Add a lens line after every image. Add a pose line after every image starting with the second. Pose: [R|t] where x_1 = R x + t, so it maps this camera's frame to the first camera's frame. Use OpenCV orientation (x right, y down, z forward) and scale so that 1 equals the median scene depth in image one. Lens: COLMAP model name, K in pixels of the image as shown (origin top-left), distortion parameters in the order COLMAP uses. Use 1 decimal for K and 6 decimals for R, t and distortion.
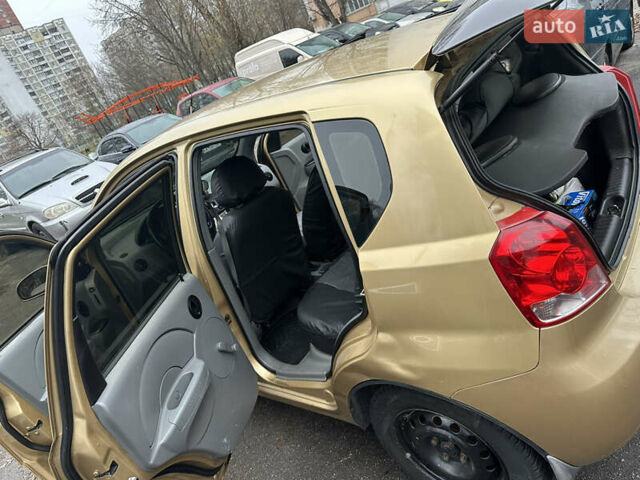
lens RADIAL K [[460.7, 0, 311.2], [0, 460.7, 241.2], [0, 0, 1]] dist [0.000573, -0.002540]
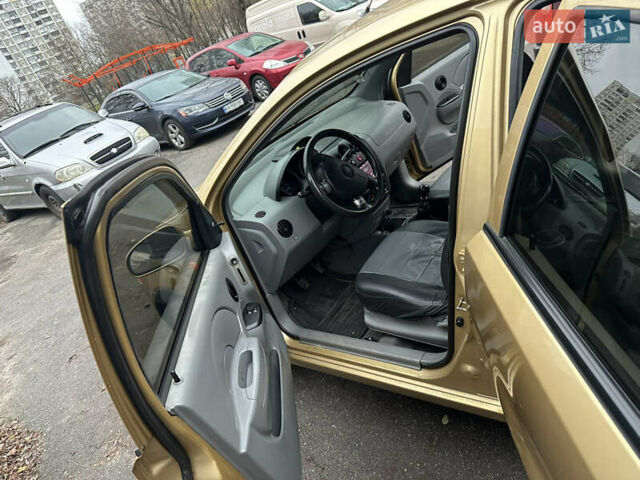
lens RADIAL K [[425.0, 0, 320.0], [0, 425.0, 240.0], [0, 0, 1]] dist [0.040221, -0.040991]
pose [[0.996779, -0.008328, 0.079764, -0.113170], [0.002772, 0.997577, 0.069520, 0.007688], [-0.080149, -0.069075, 0.994387, 0.102986]]
